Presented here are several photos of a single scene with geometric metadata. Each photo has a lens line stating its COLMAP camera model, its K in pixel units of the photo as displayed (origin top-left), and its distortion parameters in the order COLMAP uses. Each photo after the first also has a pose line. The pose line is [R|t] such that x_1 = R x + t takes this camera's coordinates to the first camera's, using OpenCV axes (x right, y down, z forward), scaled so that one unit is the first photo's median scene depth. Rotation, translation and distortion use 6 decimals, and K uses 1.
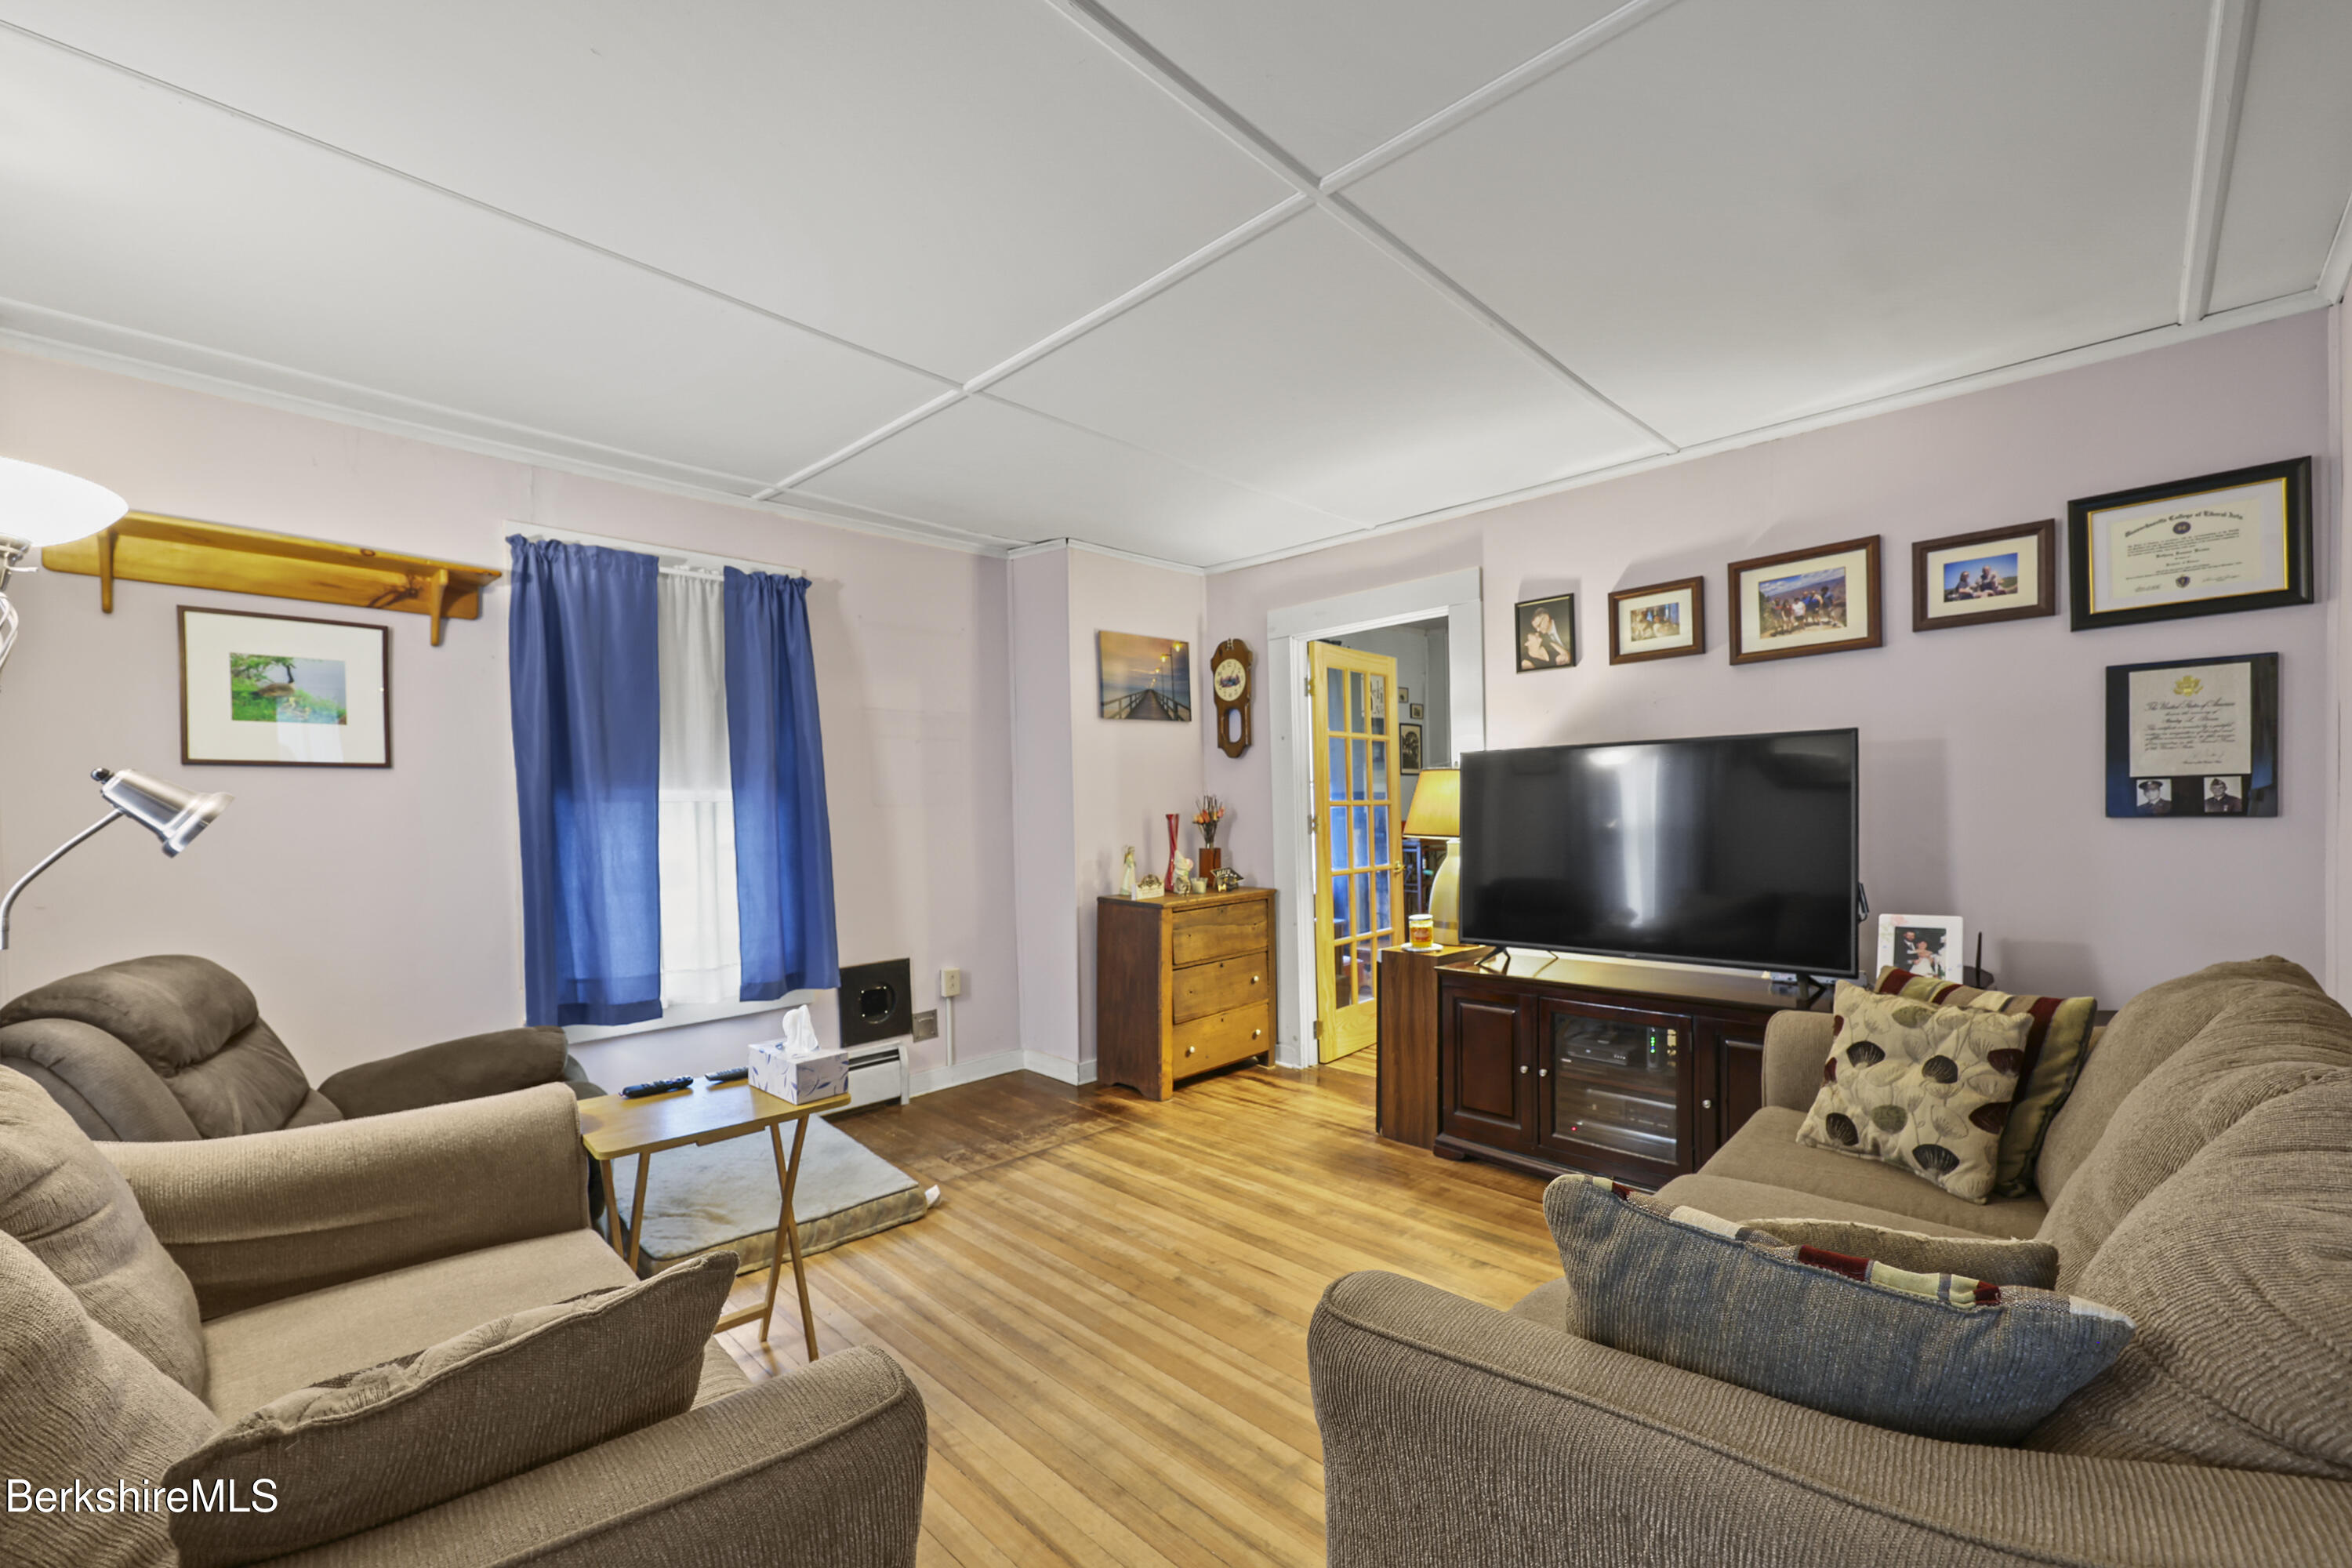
lens RADIAL K [[951.9, 0, 1180.2], [0, 951.9, 851.5], [0, 0, 1]] dist [0.000040, 0.000056]
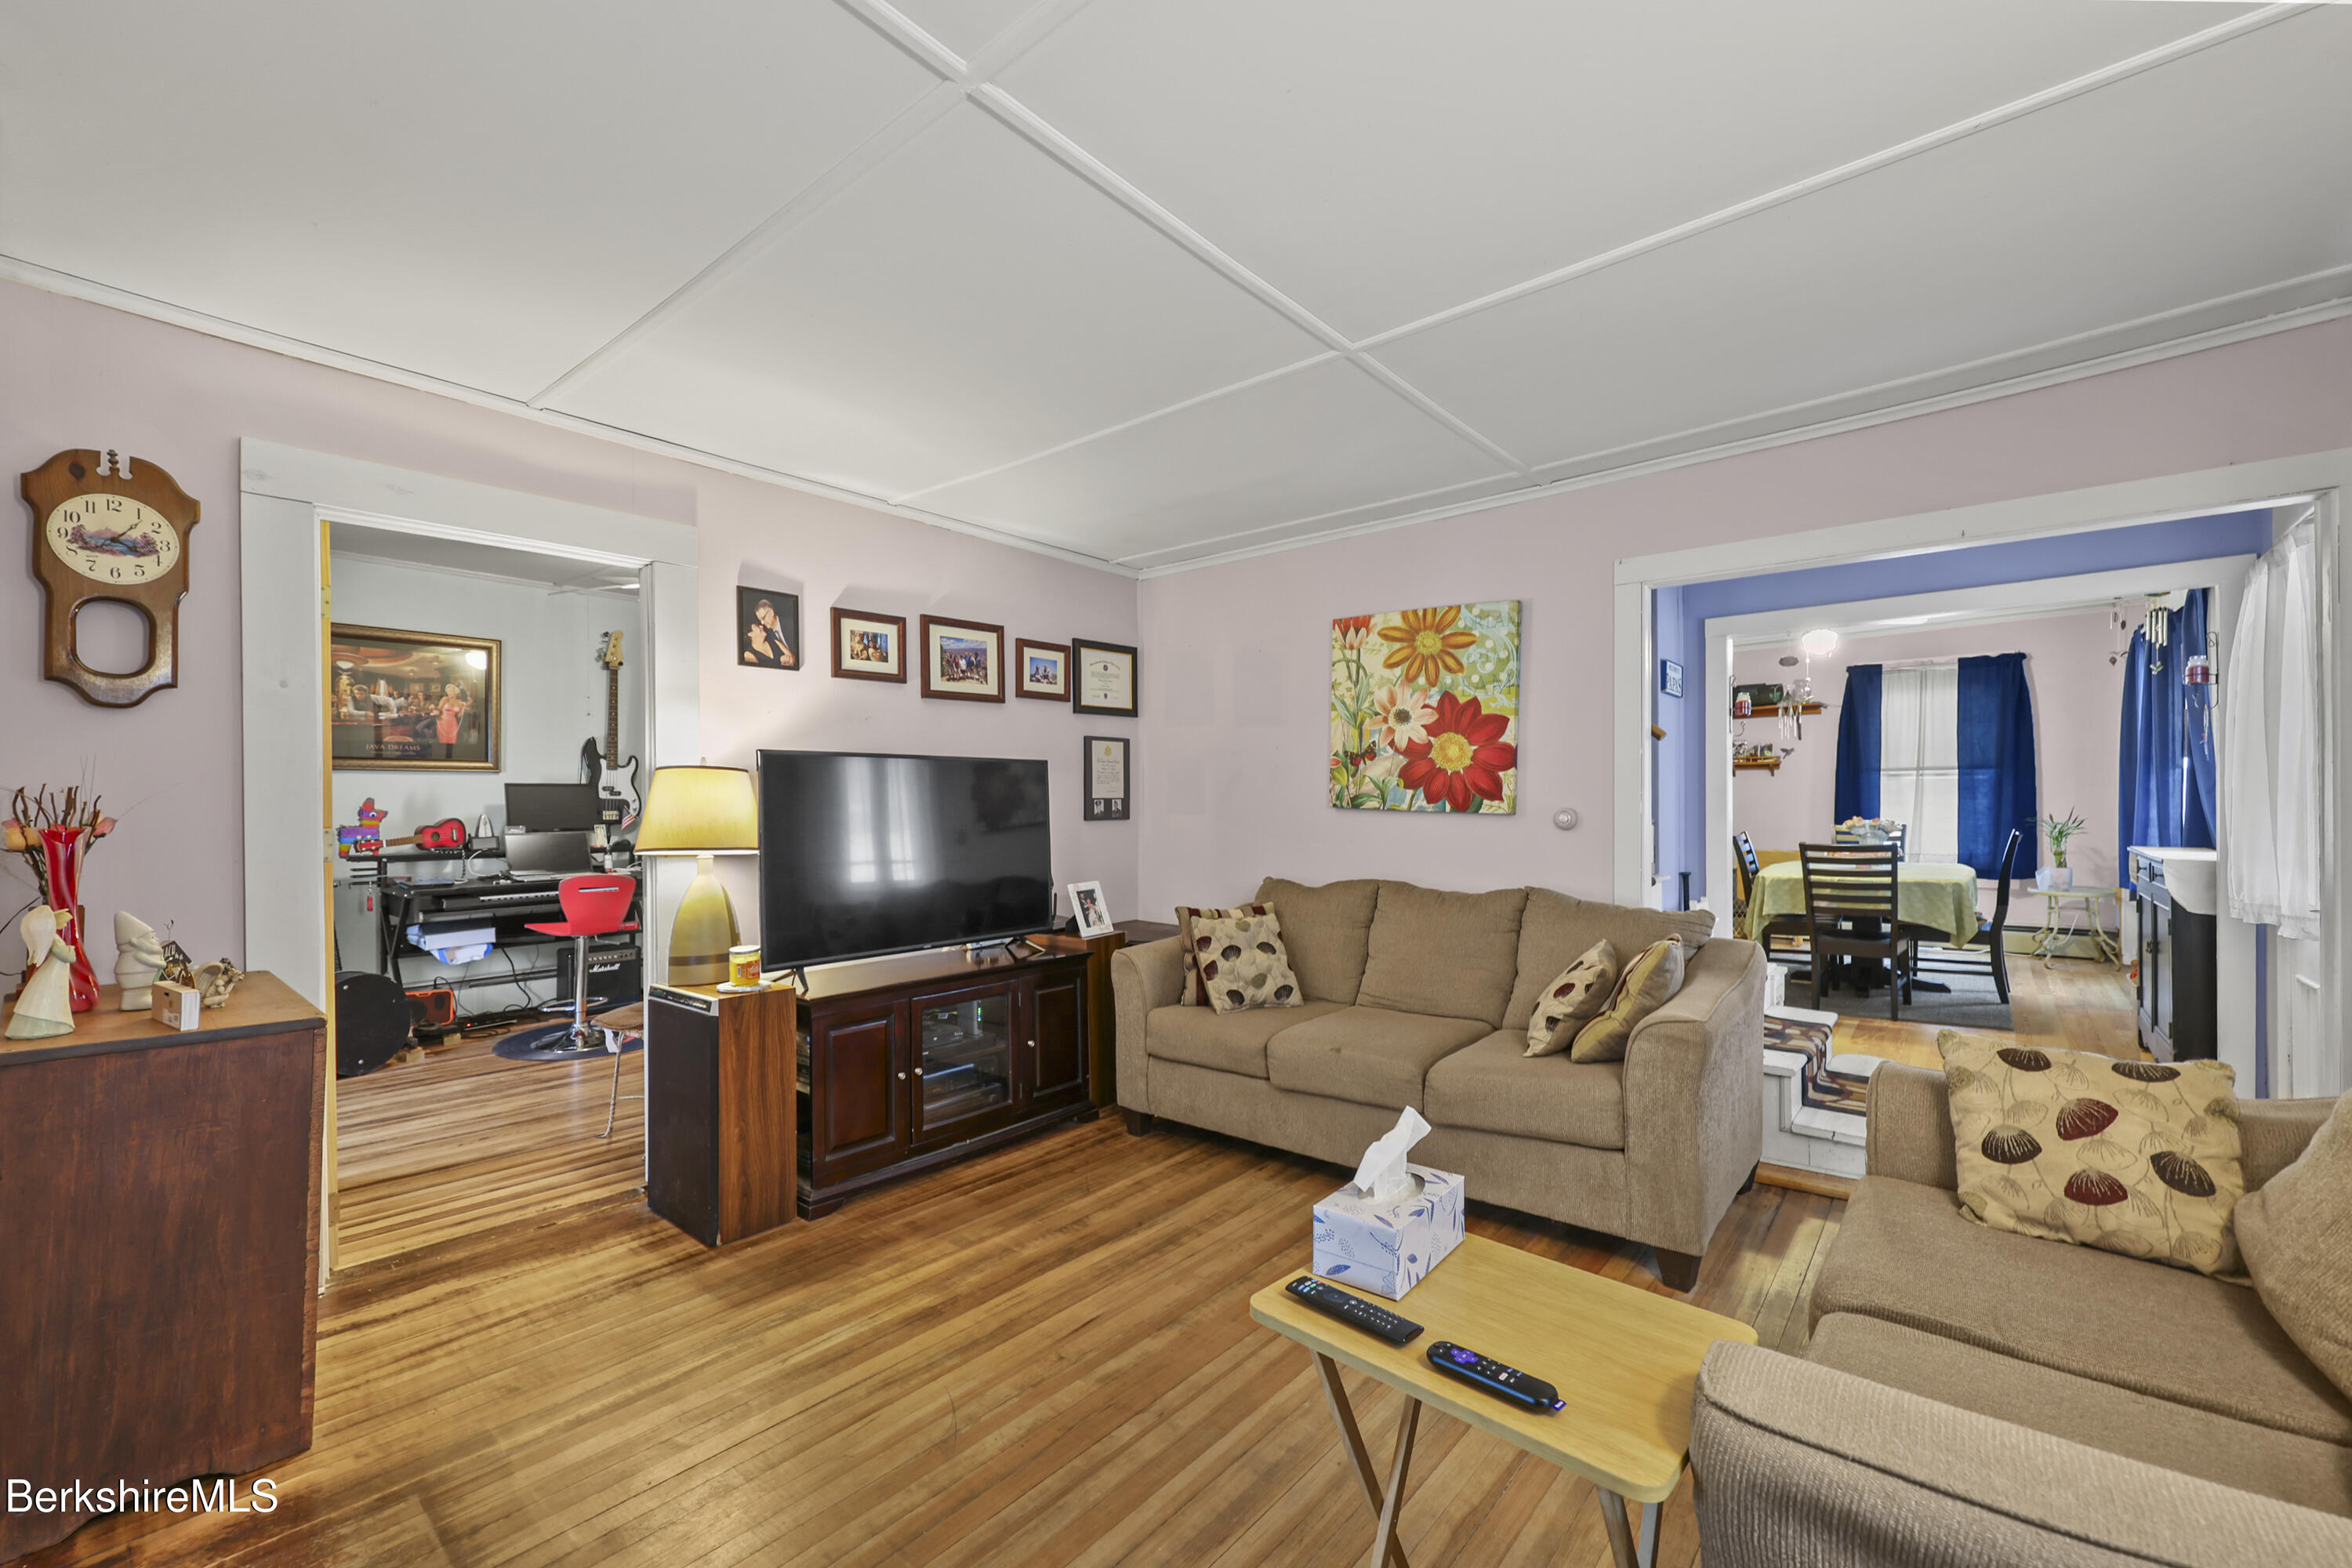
lens RADIAL K [[971.9, 0, 1169.5], [0, 971.9, 824.0], [0, 0, 1]] dist [-0.000083, -0.000126]
pose [[-0.073893, -0.003024, 0.997262, -0.688704], [0.052556, 0.998594, 0.006922, -0.027818], [-0.995880, 0.052924, -0.073630, 0.799107]]
